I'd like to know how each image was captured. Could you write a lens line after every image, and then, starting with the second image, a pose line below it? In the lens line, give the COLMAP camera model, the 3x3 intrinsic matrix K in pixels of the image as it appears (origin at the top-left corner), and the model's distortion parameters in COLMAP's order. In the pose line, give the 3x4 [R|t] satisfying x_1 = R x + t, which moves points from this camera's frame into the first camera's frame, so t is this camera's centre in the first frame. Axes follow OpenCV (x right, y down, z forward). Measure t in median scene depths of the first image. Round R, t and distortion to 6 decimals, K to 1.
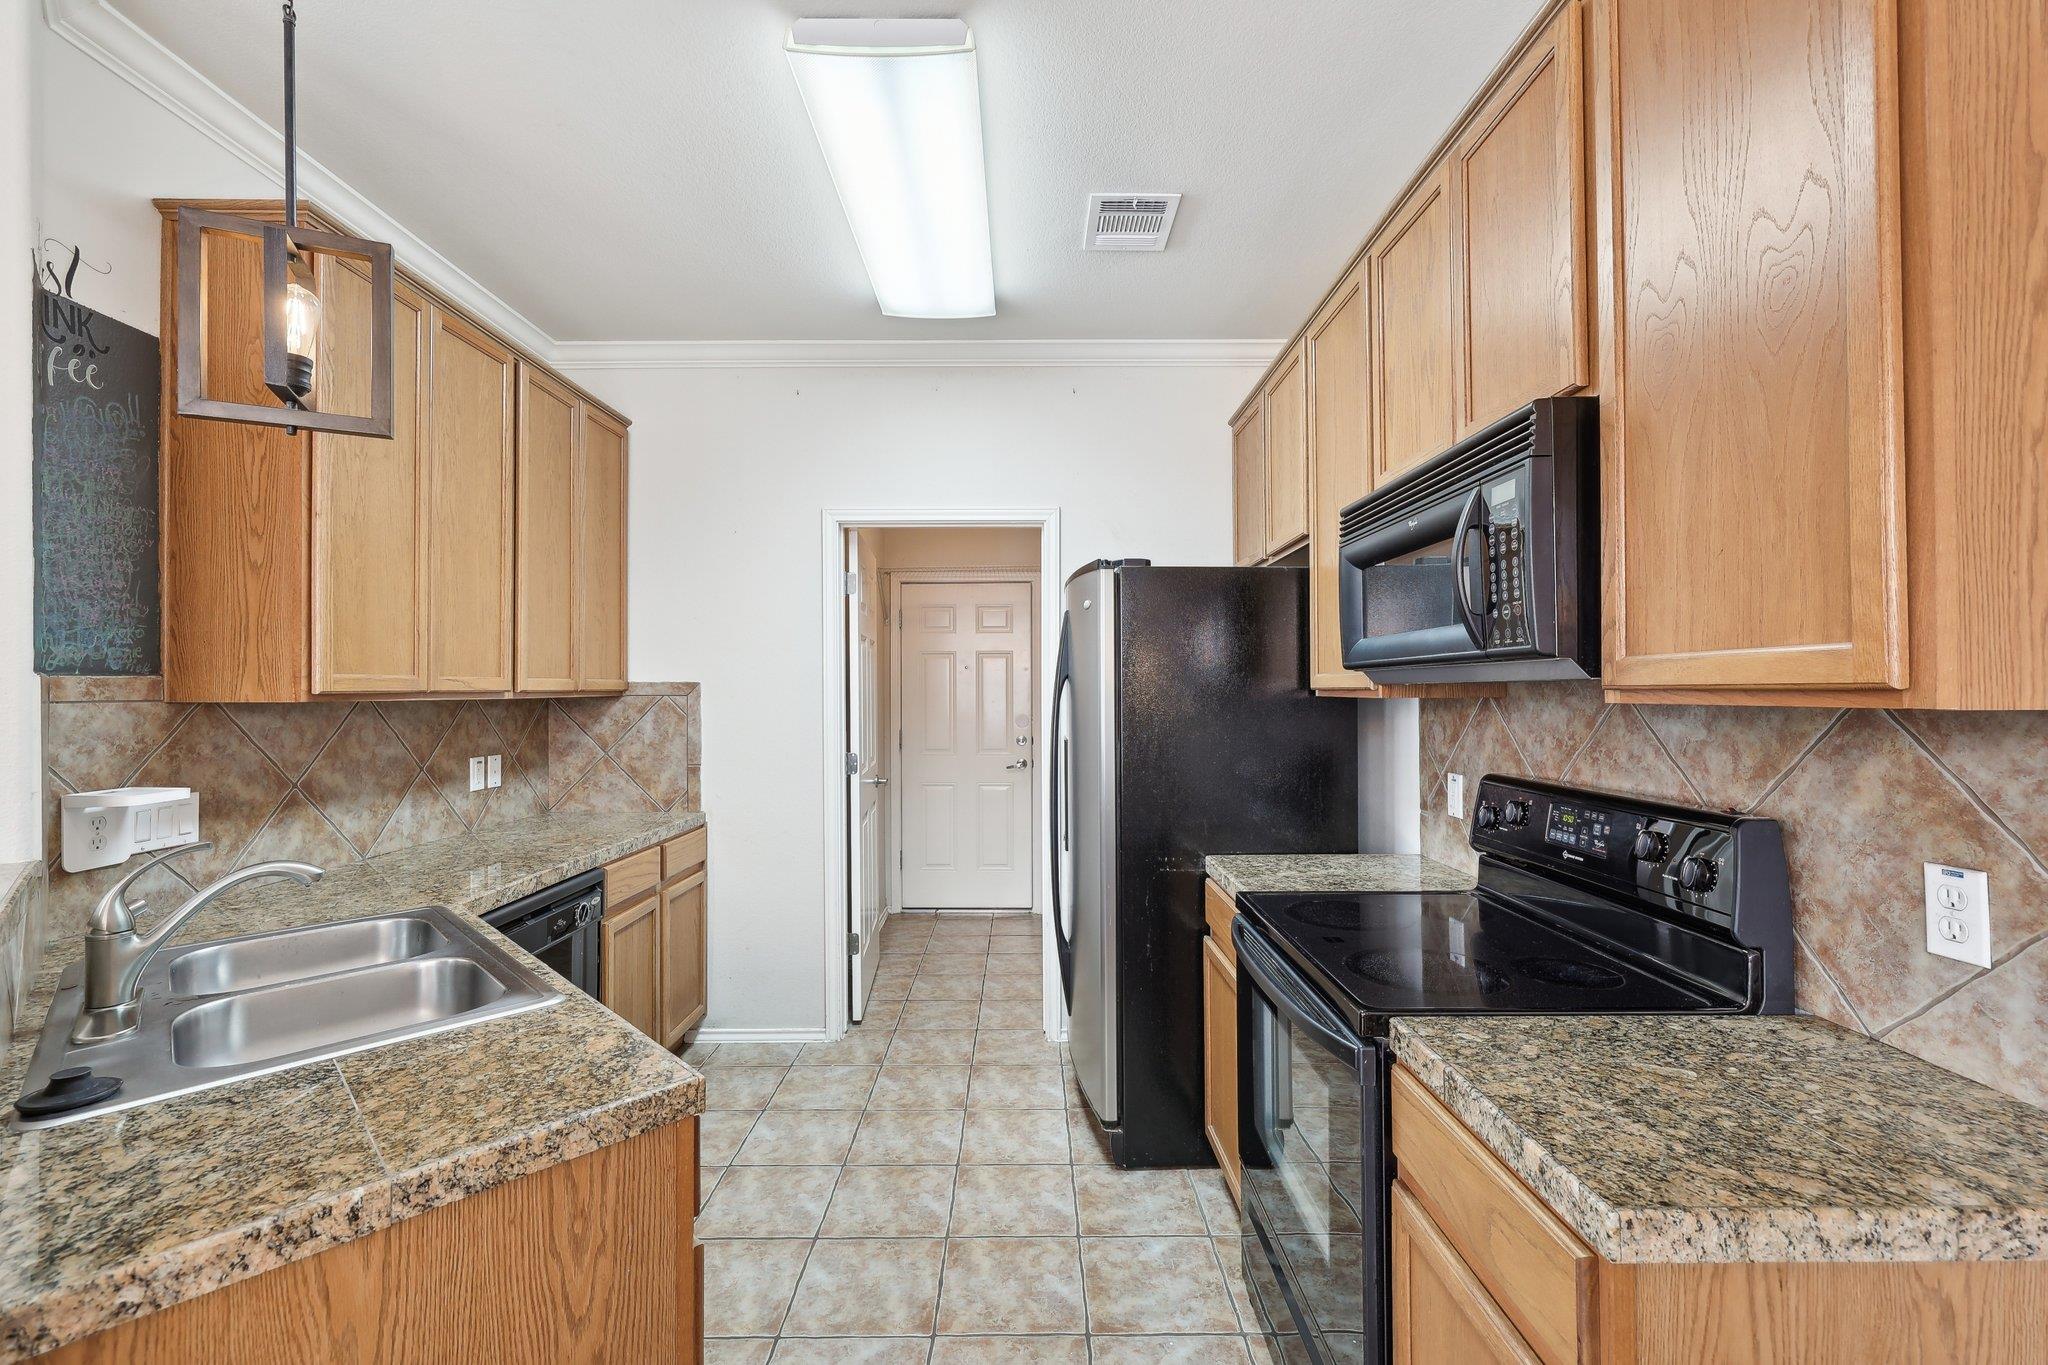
lens RADIAL K [[856.2, 0, 1028.1], [0, 856.2, 680.8], [0, 0, 1]] dist [-0.001522, 0.000671]
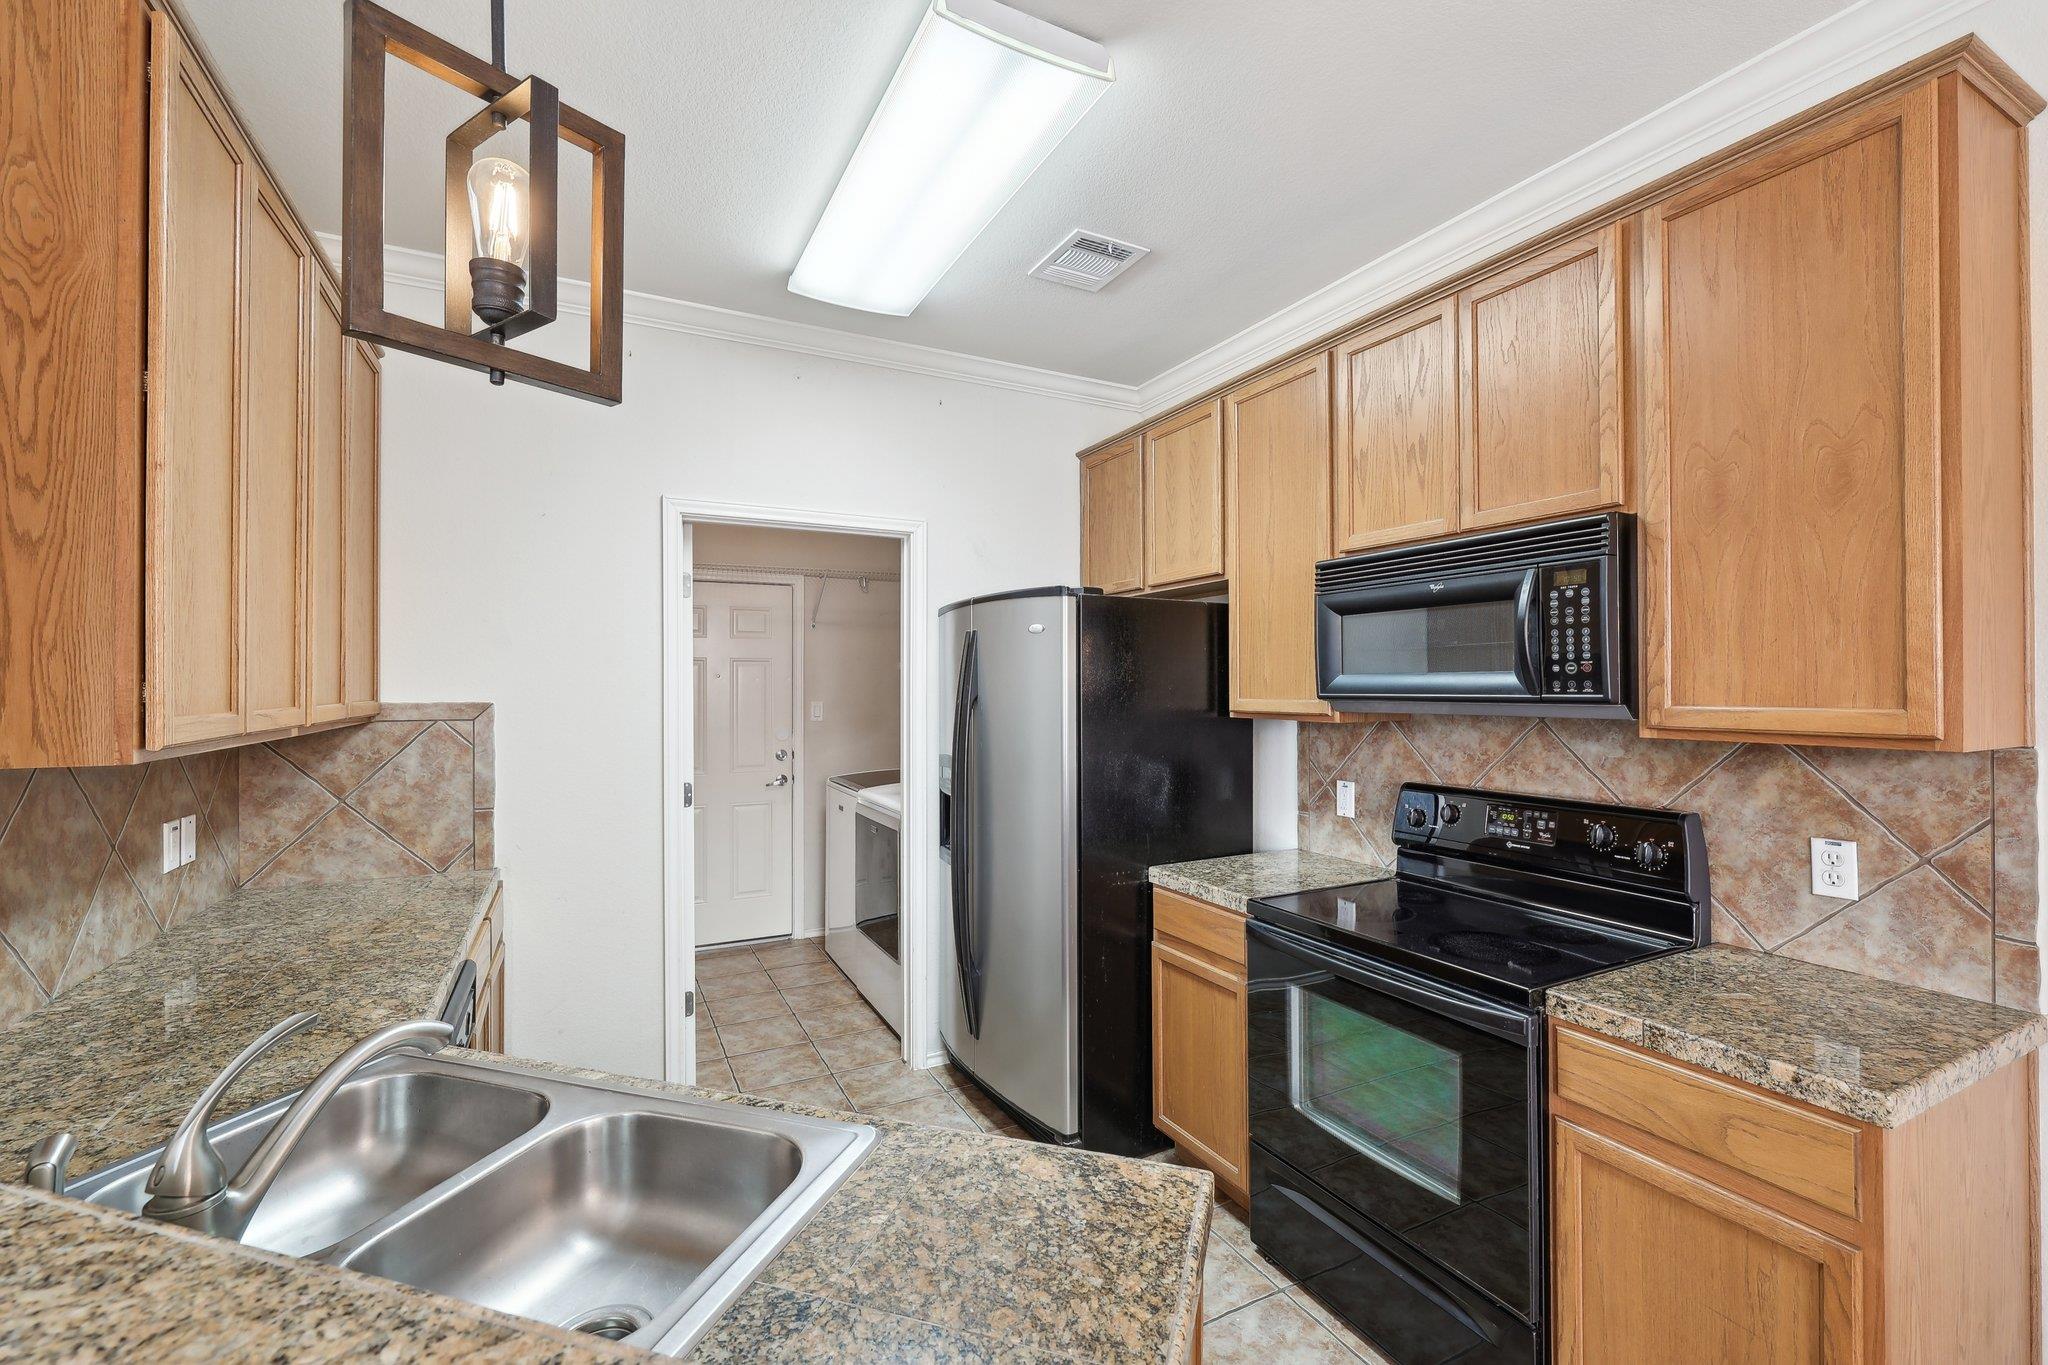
lens RADIAL K [[856.2, 0, 1028.2], [0, 856.2, 681.8], [0, 0, 1]] dist [-0.001522, 0.000671]
pose [[0.889254, 0.003457, 0.457400, -0.534649], [-0.005789, 0.999976, 0.003698, -0.040411], [-0.457376, -0.005937, 0.889253, 0.143038]]
